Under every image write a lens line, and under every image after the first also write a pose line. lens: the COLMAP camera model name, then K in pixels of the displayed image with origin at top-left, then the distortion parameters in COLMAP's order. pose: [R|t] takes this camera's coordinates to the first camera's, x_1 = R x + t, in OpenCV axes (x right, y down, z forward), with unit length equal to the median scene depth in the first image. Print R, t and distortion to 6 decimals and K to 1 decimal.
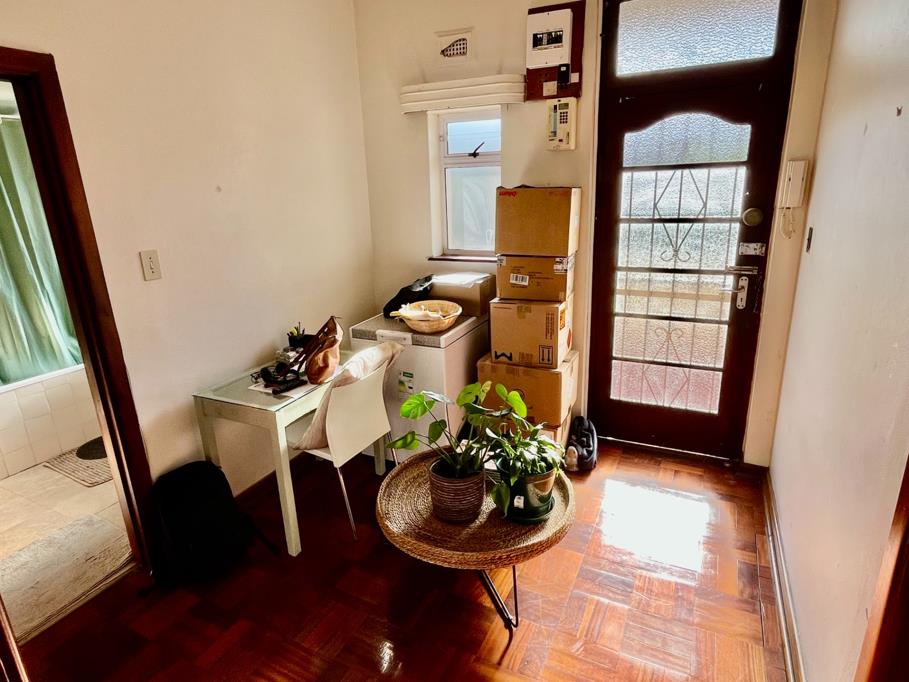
lens RADIAL K [[526.7, 0, 454.5], [0, 526.7, 341.0], [0, 0, 1]] dist [0.001698, 0.000168]
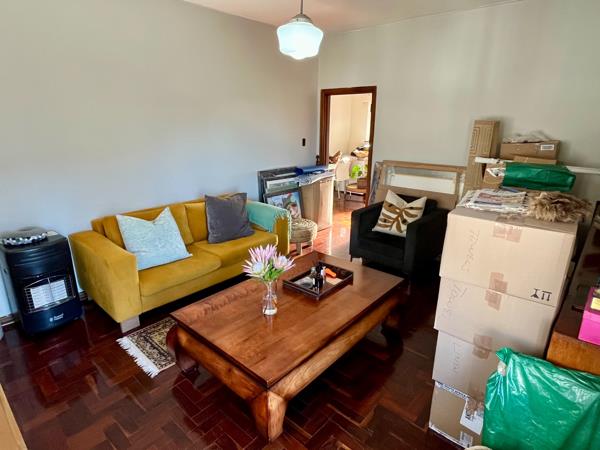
lens RADIAL K [[347.6, 0, 300.0], [0, 347.6, 225.0], [0, 0, 1]] dist [0.001698, 0.000168]
pose [[0.962041, 0.114847, -0.247564, 0.246111], [-0.112963, 0.993359, 0.021852, 0.560804], [0.248429, 0.006943, 0.968625, -1.926737]]
